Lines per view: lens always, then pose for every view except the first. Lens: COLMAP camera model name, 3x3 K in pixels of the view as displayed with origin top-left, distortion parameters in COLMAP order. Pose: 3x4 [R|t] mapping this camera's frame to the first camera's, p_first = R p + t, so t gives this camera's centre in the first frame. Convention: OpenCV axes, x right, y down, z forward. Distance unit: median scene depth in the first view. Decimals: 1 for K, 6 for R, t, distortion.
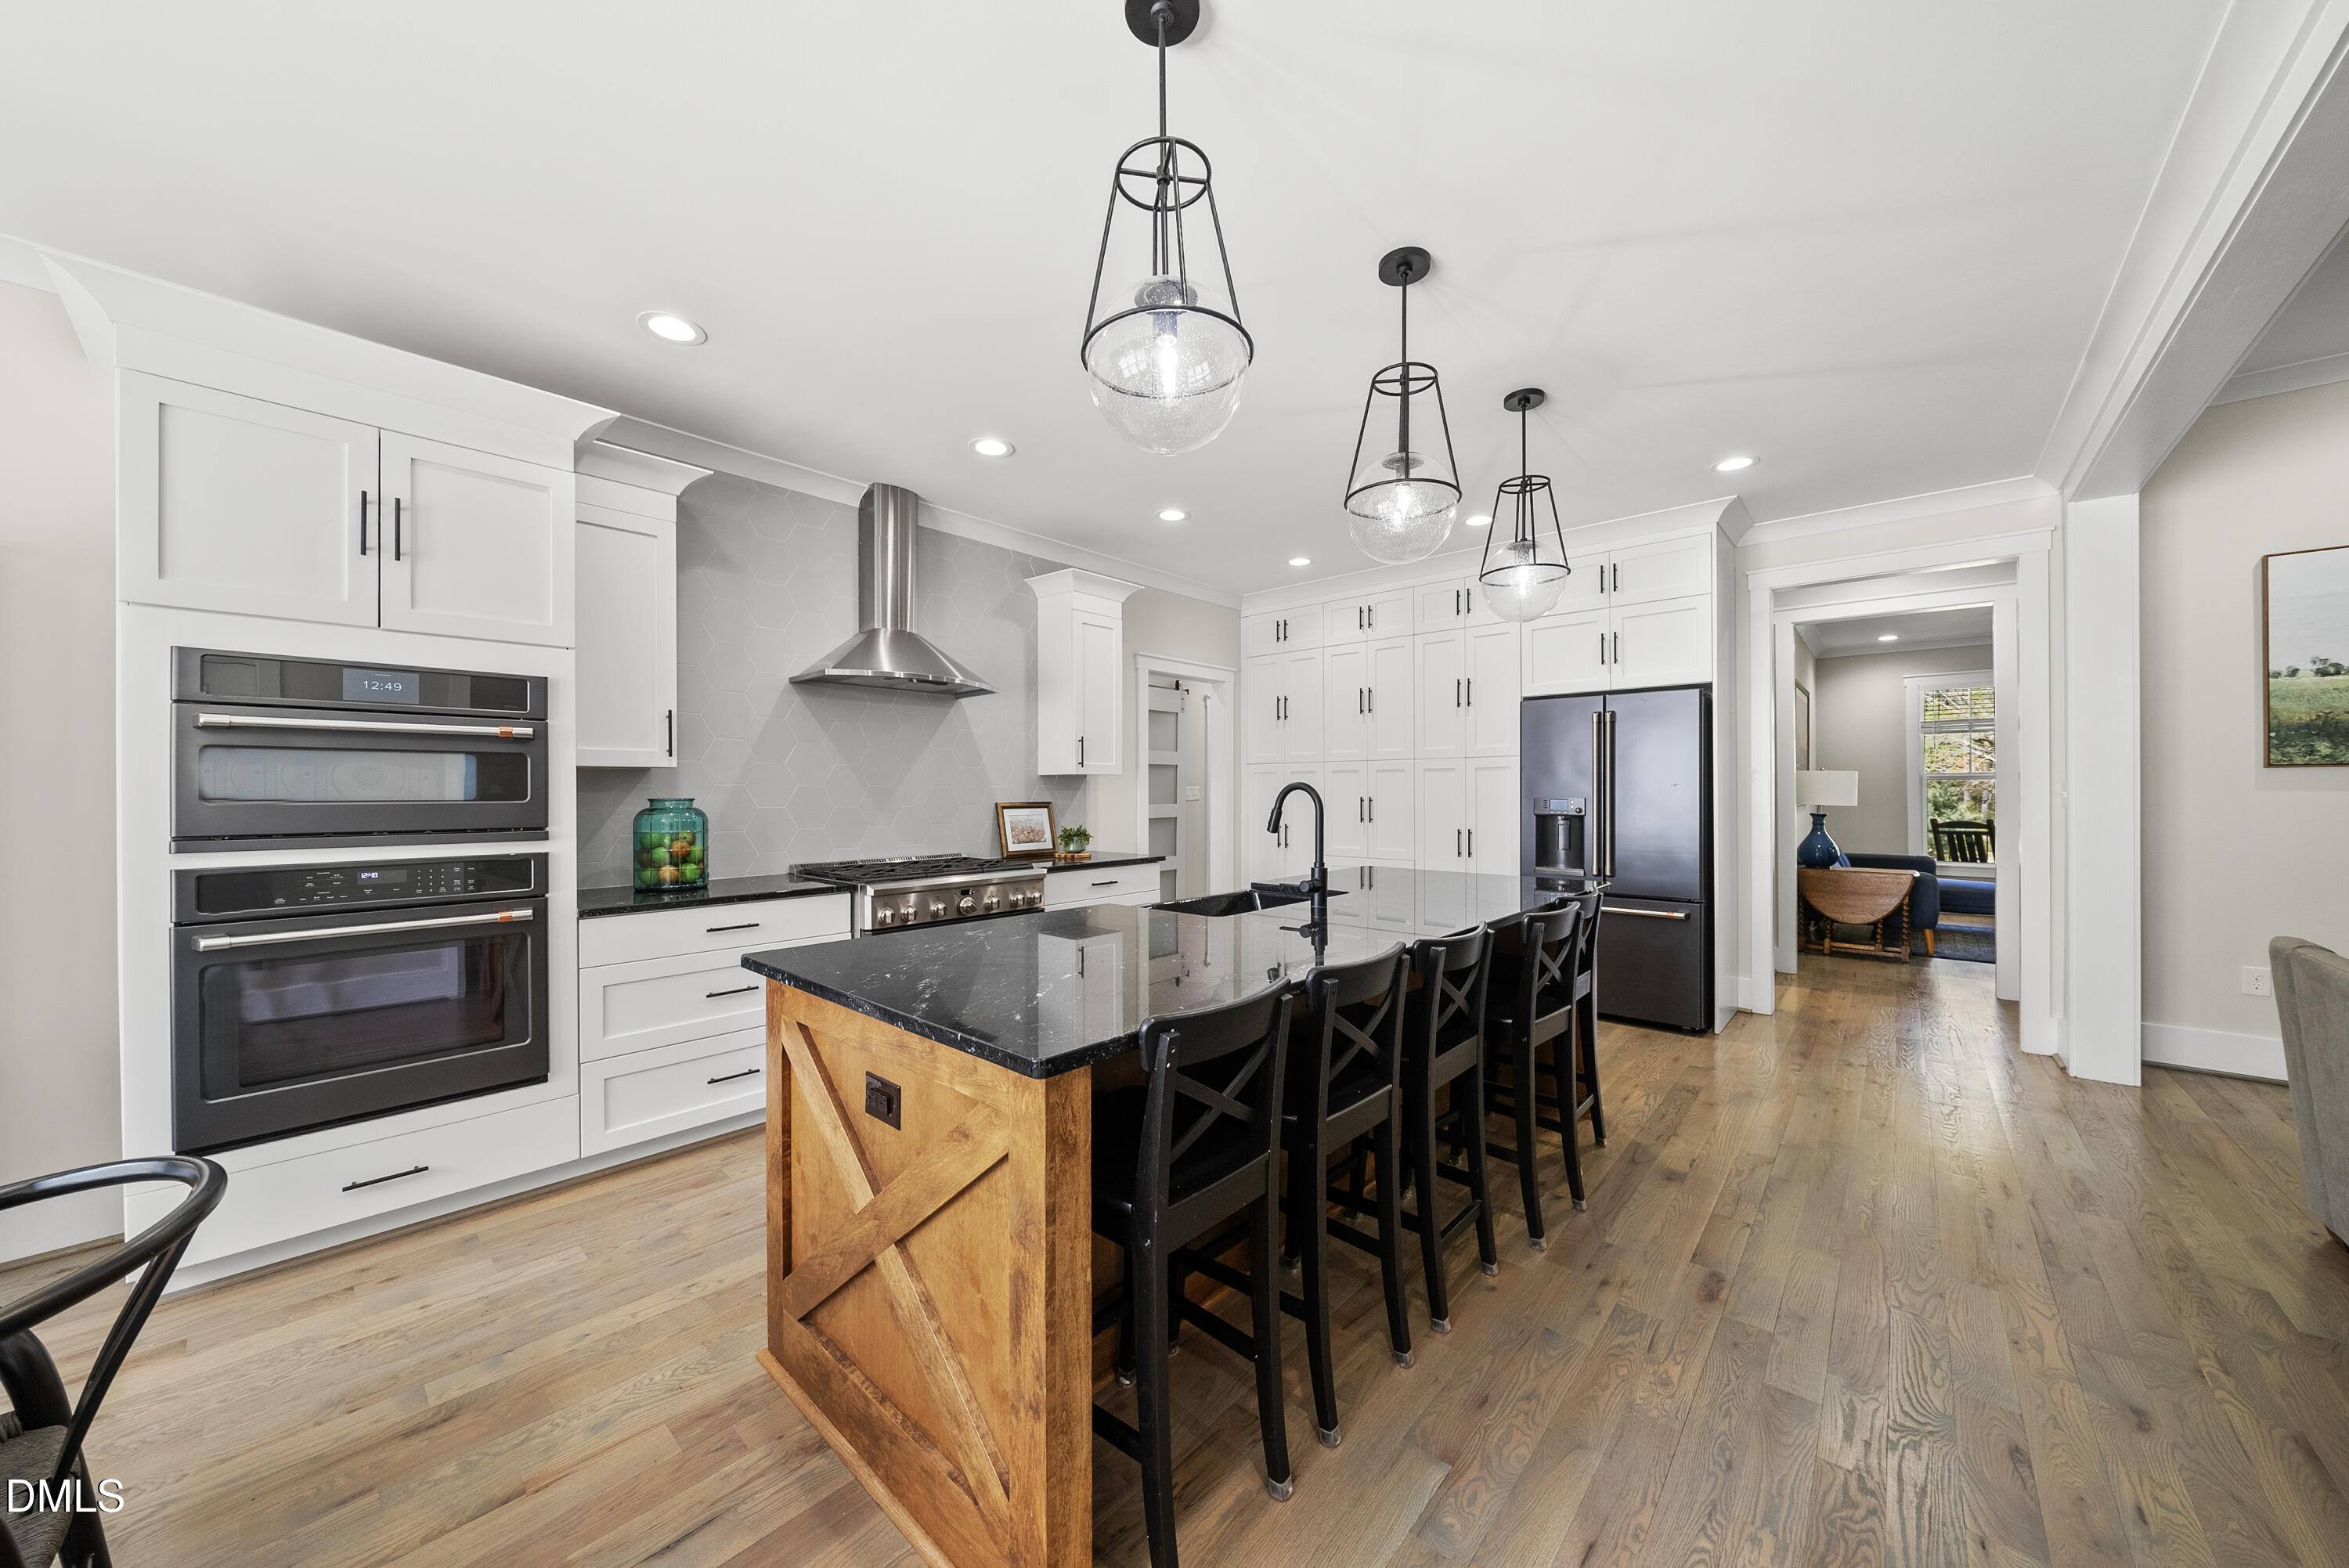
lens RADIAL K [[809.2, 0, 1179.8], [0, 809.2, 792.0], [0, 0, 1]] dist [-0.008098, 0.000344]
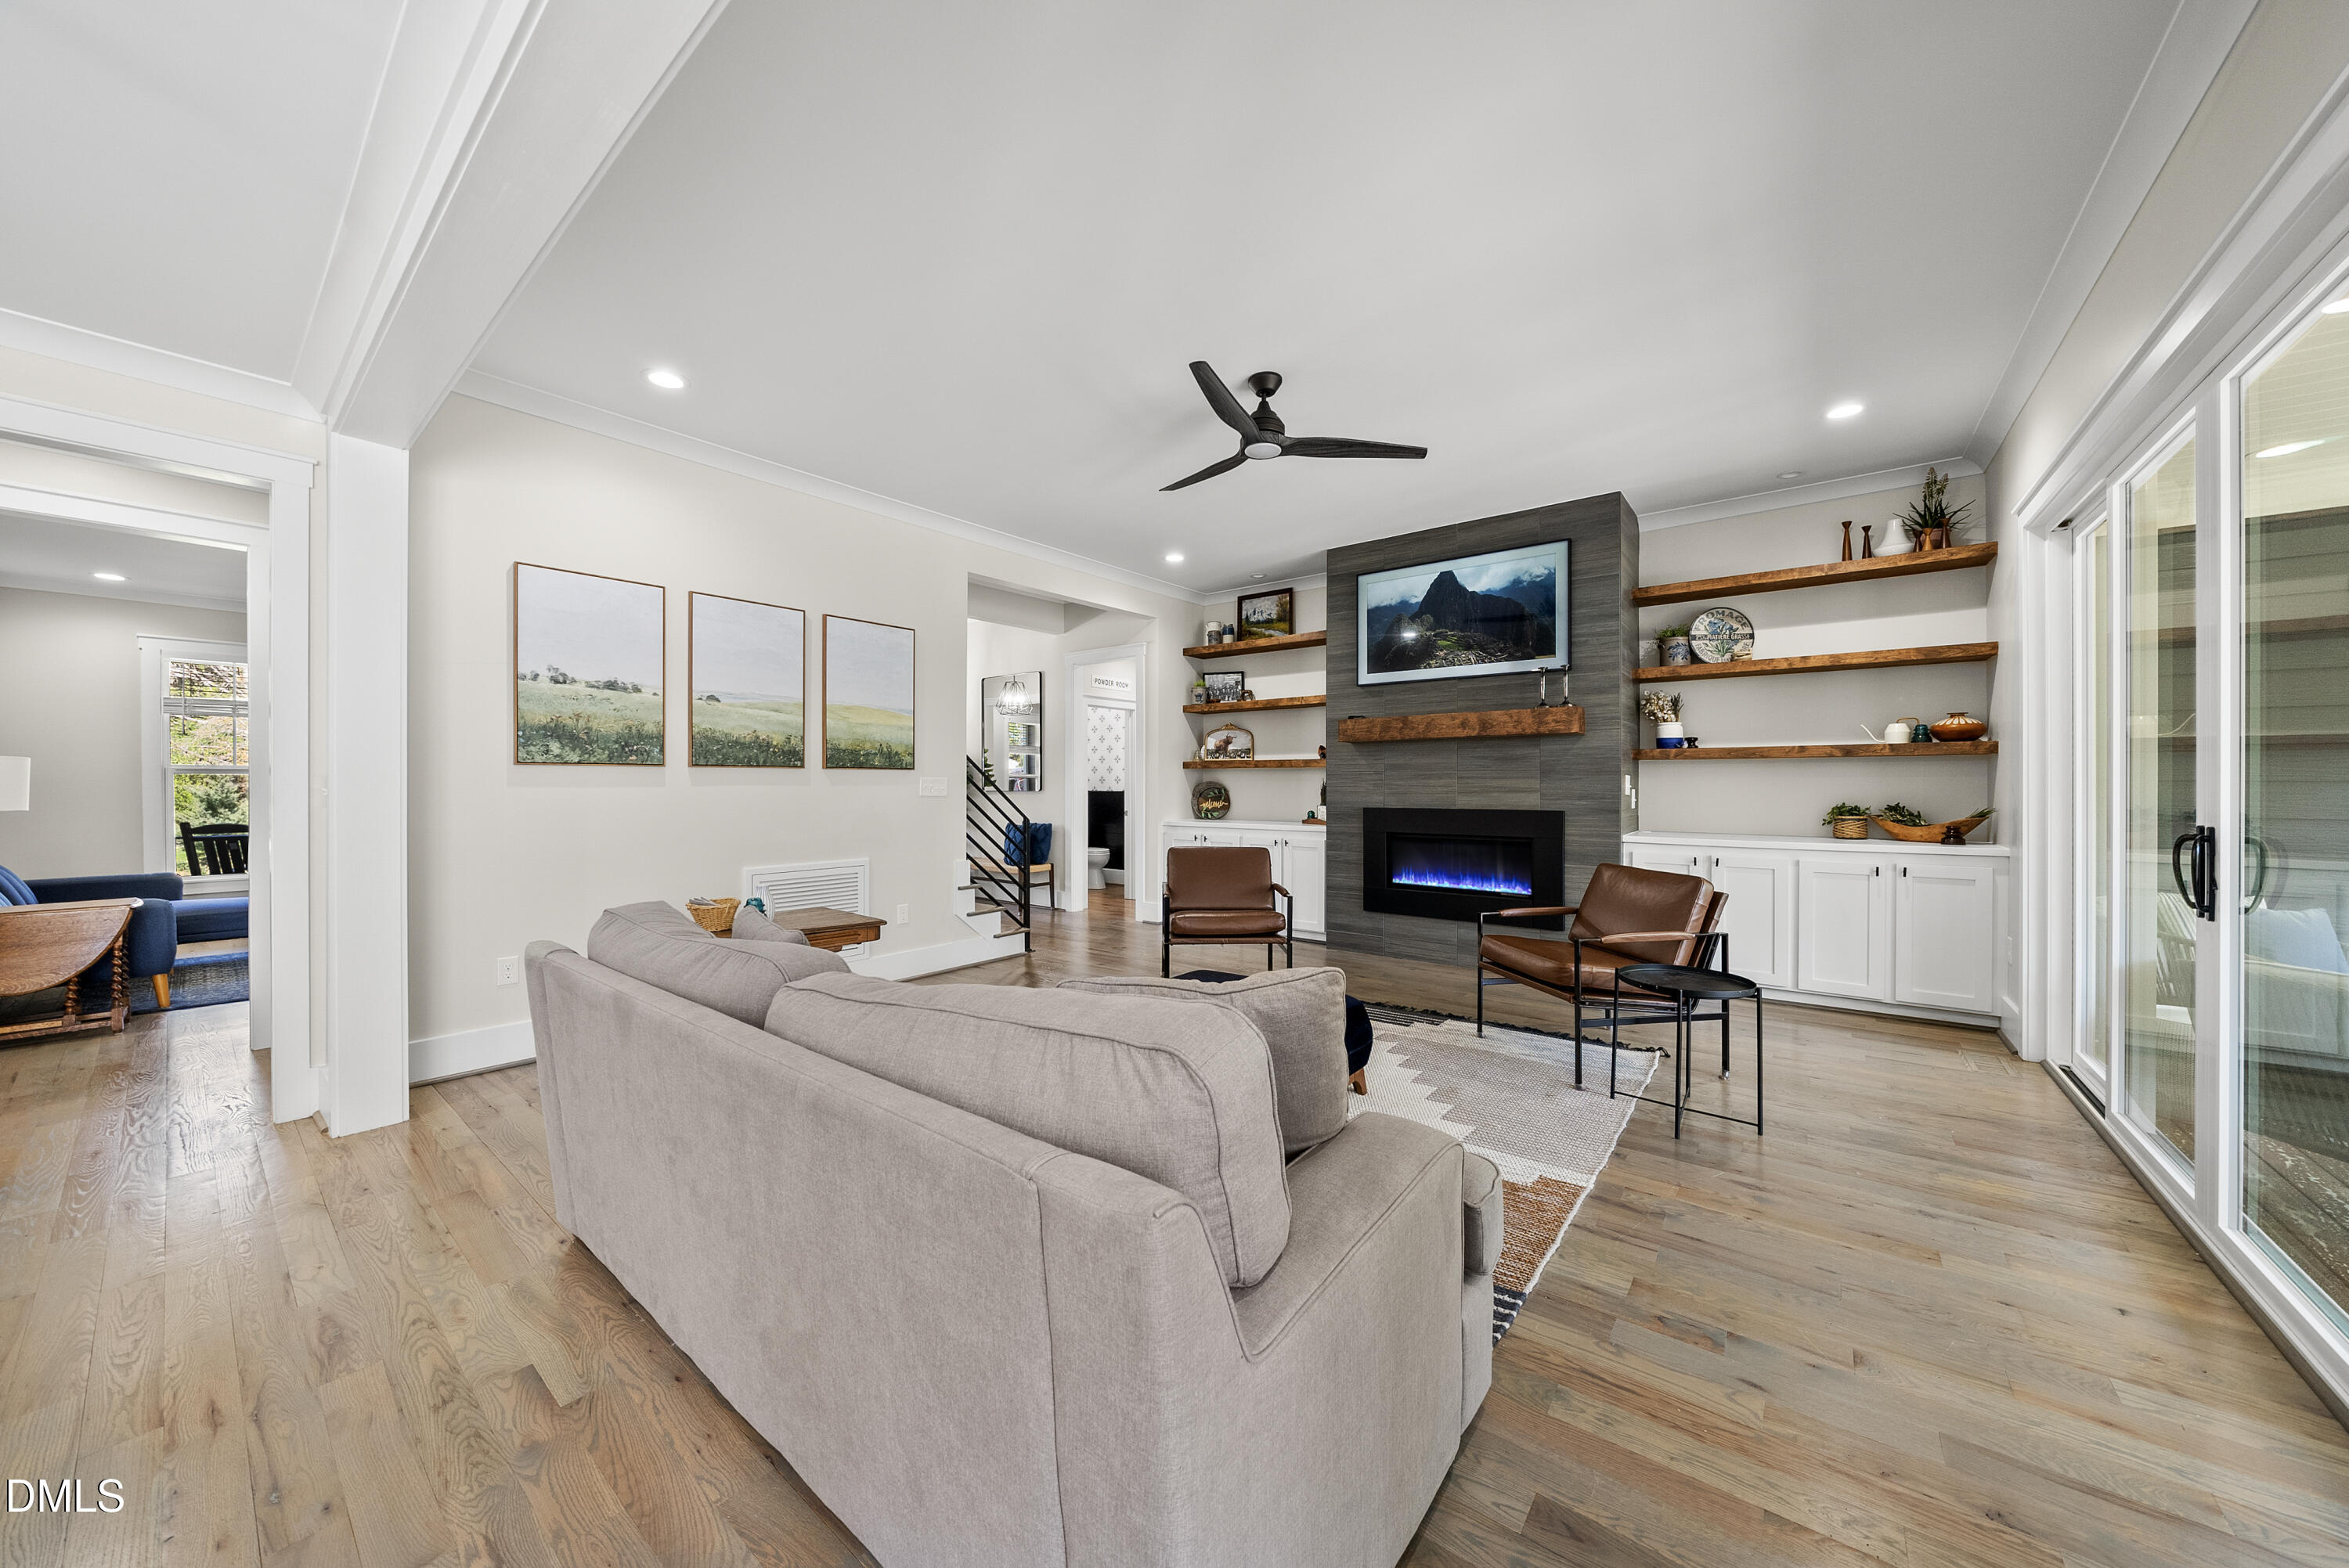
lens RADIAL K [[809.2, 0, 1168.2], [0, 809.2, 783.9], [0, 0, 1]] dist [-0.008098, 0.000344]
pose [[-0.054523, 0.004185, 0.998504, 0.266460], [0.002434, 0.999989, -0.004059, 0.000827], [-0.998510, 0.002210, -0.054533, 0.207523]]
